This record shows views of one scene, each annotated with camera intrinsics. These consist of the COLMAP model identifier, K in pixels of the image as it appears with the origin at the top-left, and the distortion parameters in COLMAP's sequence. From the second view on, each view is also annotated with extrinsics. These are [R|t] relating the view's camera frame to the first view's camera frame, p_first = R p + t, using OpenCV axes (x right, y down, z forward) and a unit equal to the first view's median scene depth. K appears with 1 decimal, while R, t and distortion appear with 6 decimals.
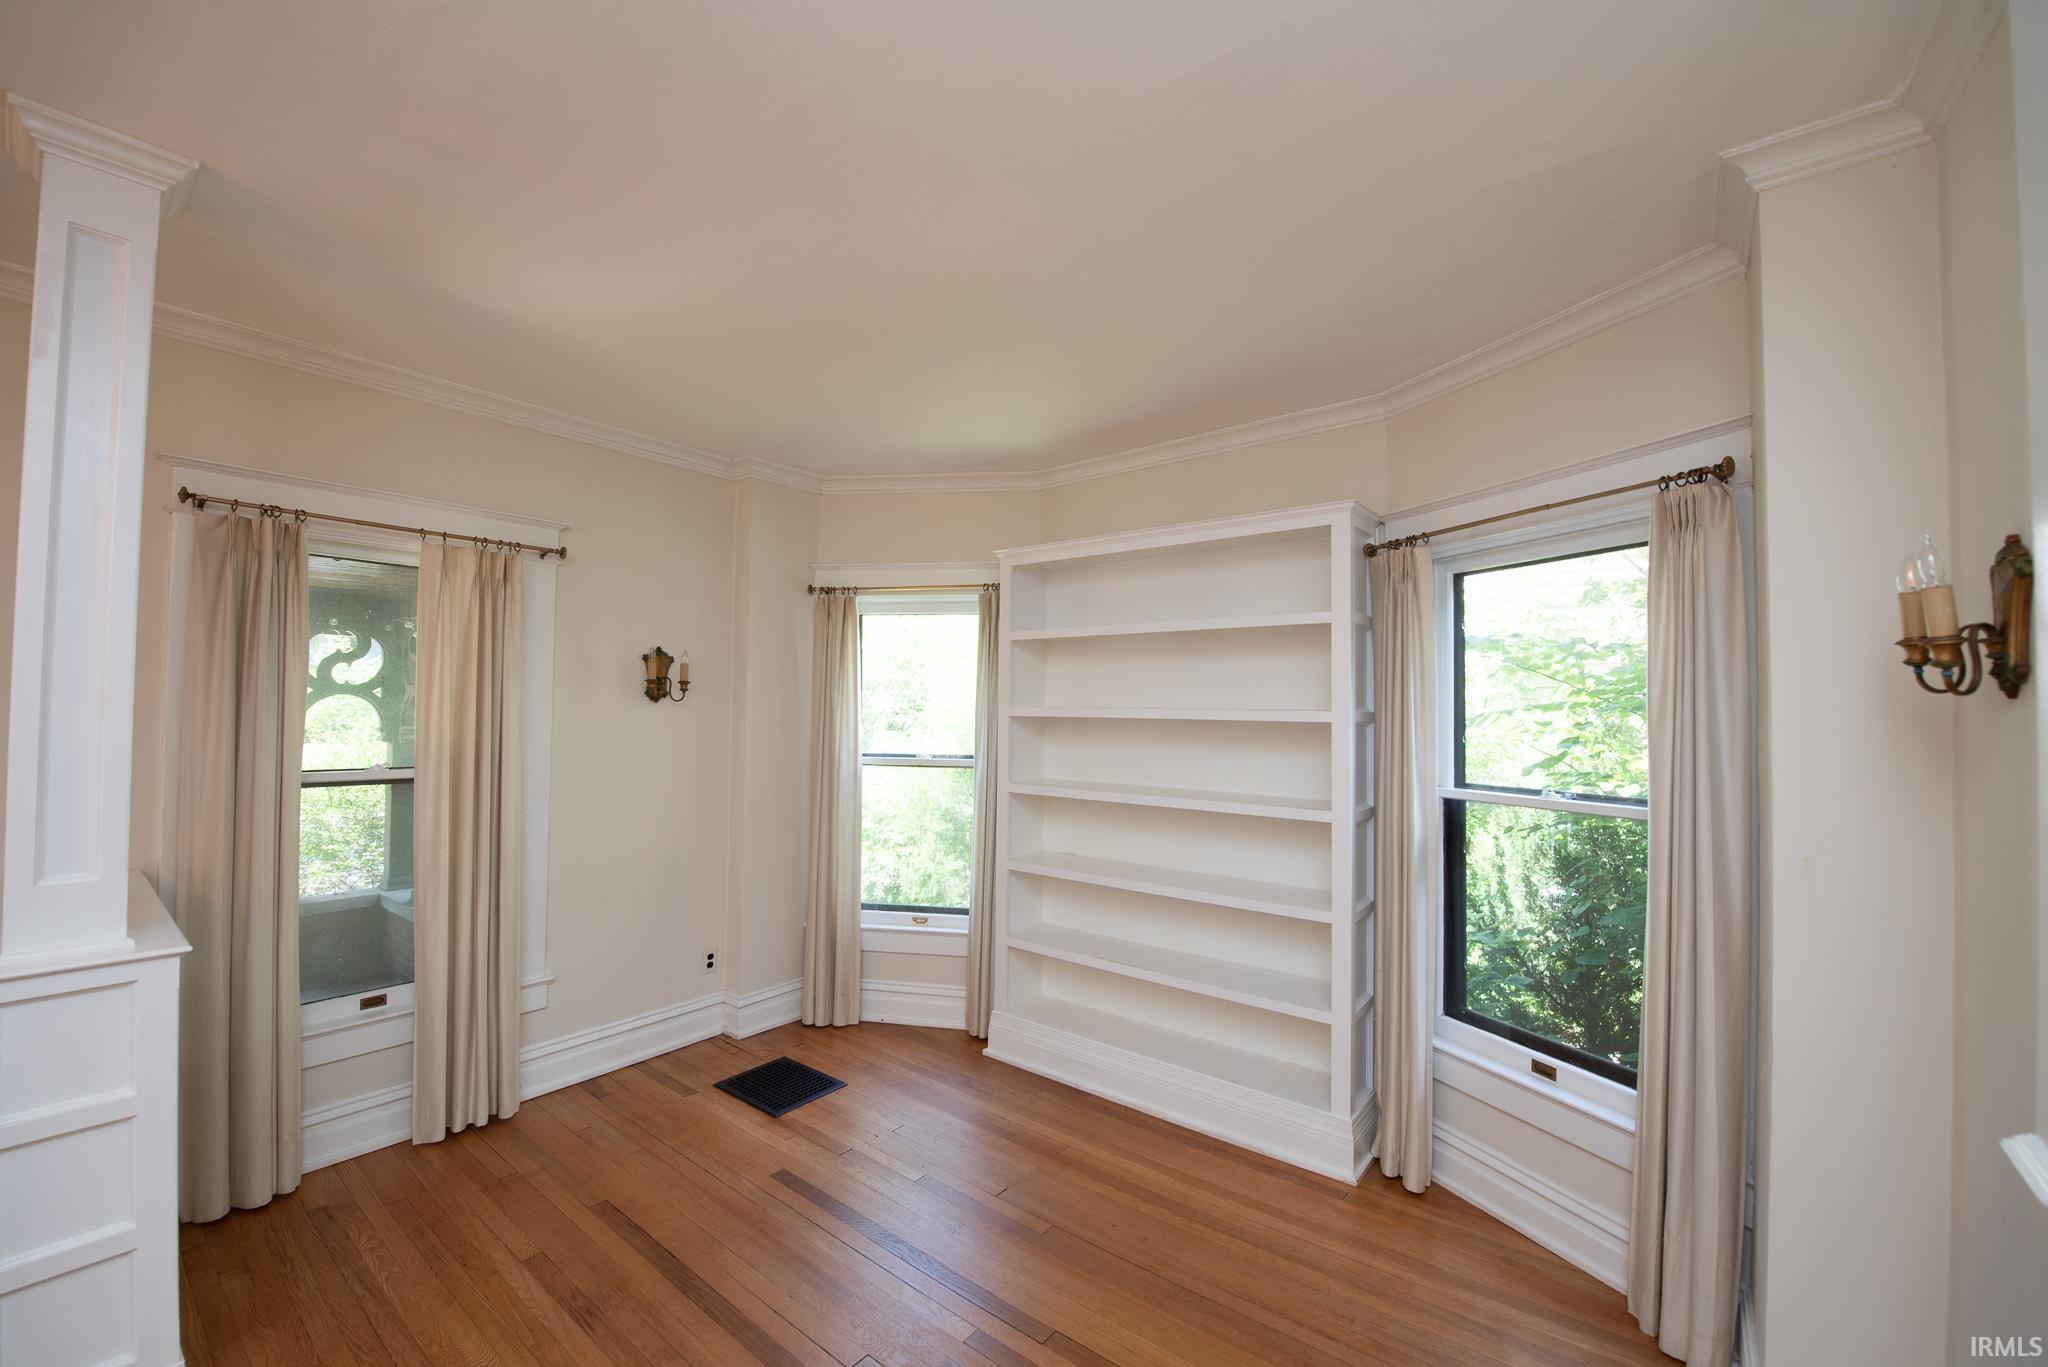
lens RADIAL K [[819.8, 0, 1023.6], [0, 819.8, 686.0], [0, 0, 1]] dist [-0.017157, -0.001923]
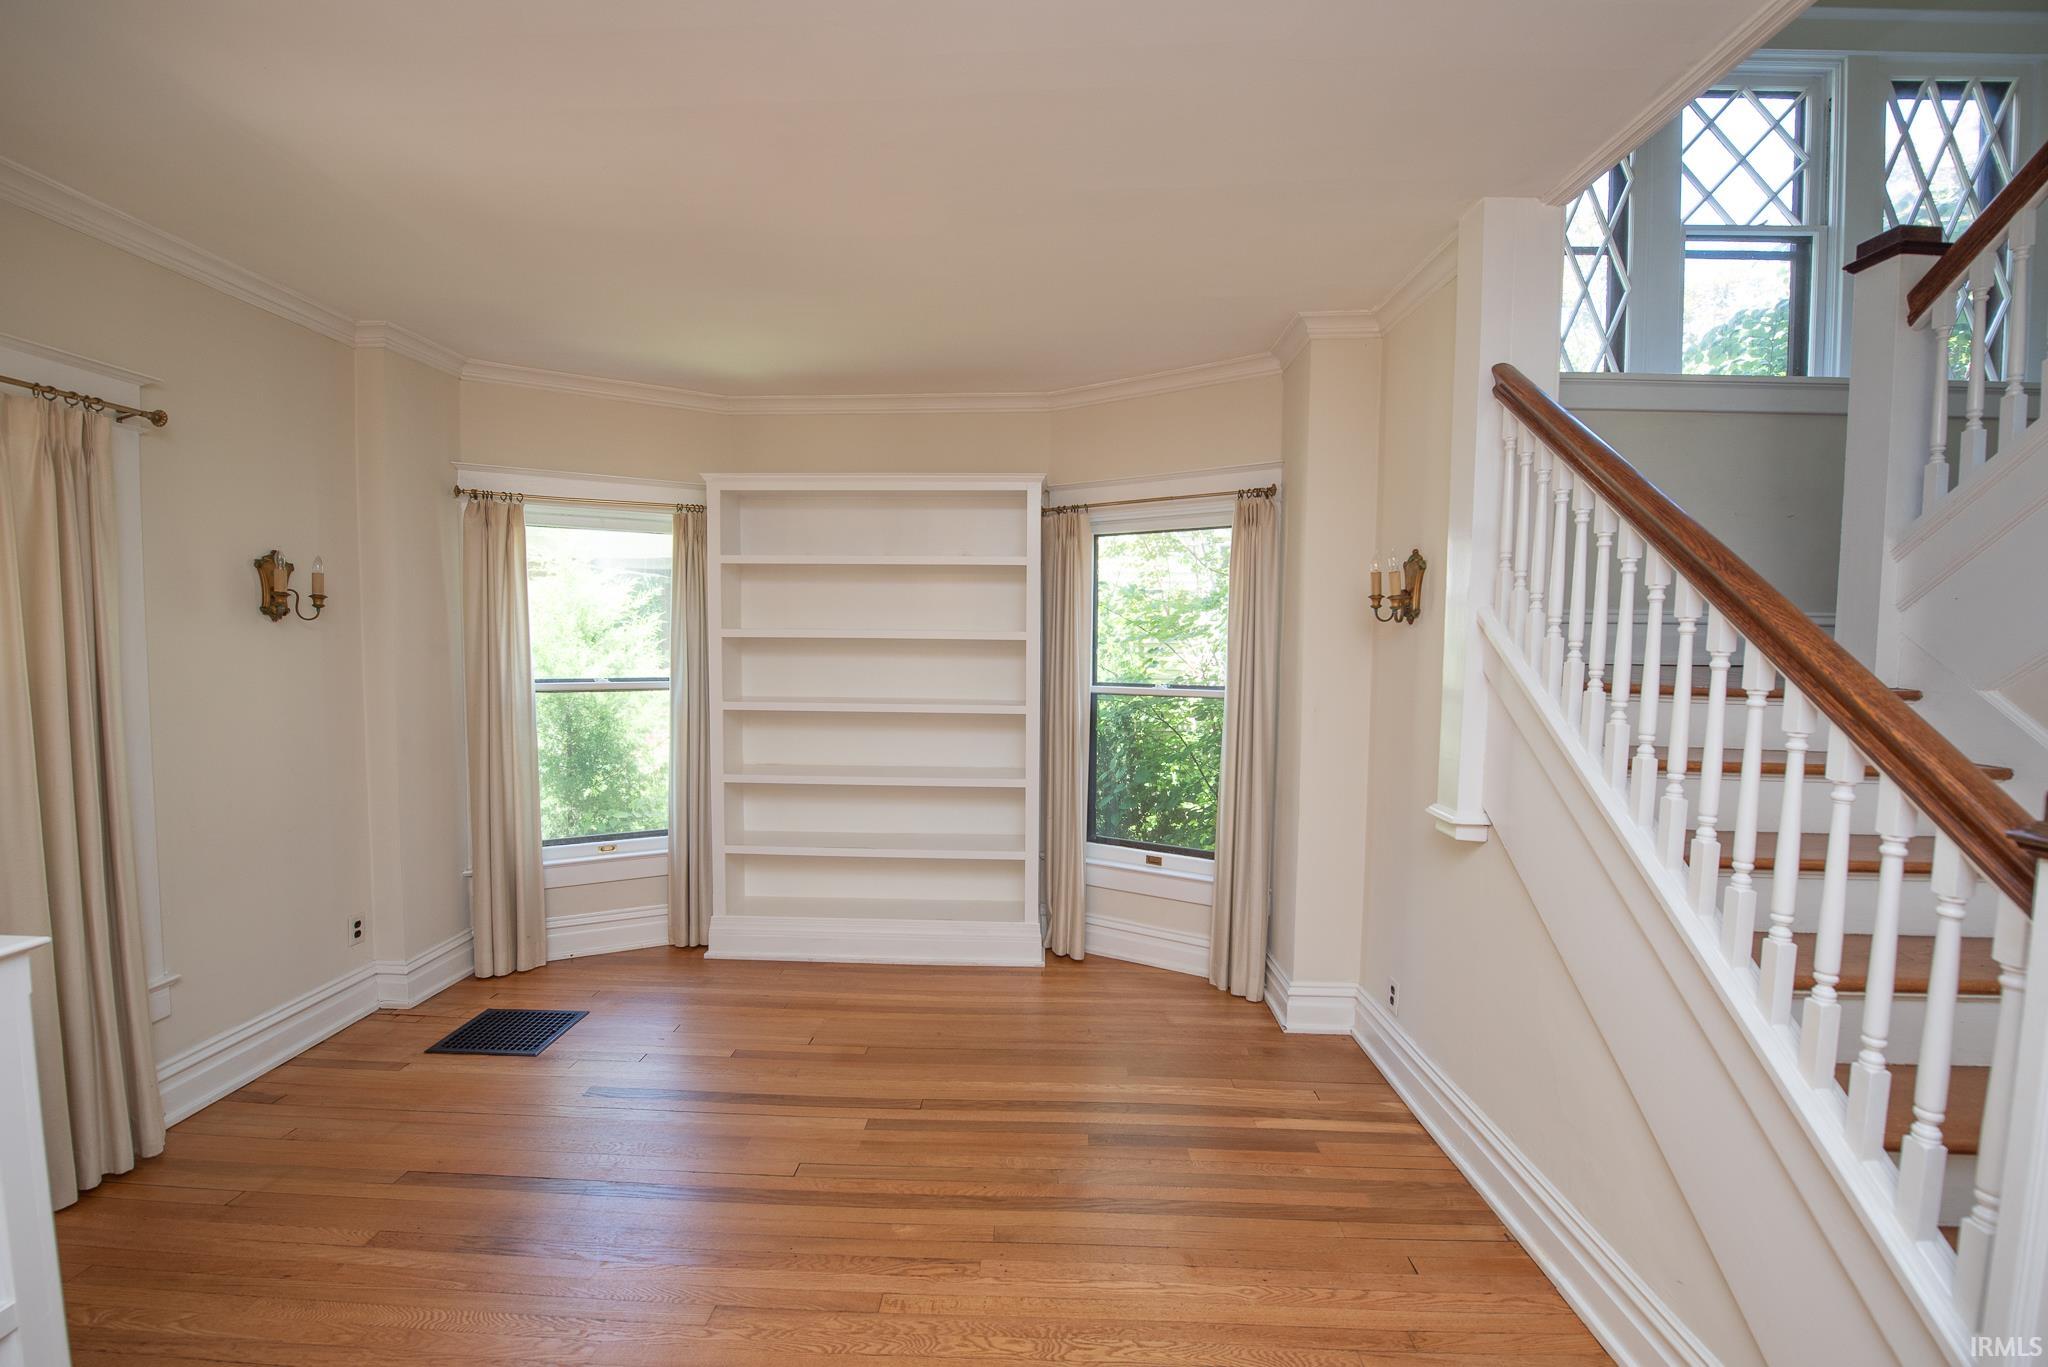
lens RADIAL K [[819.8, 0, 1021.3], [0, 819.8, 689.9], [0, 0, 1]] dist [-0.017157, -0.001923]
pose [[0.803453, -0.040147, 0.594012, -0.365533], [-0.016424, 0.995850, 0.089521, 0.004451], [-0.595141, -0.081682, 0.799459, -0.065999]]
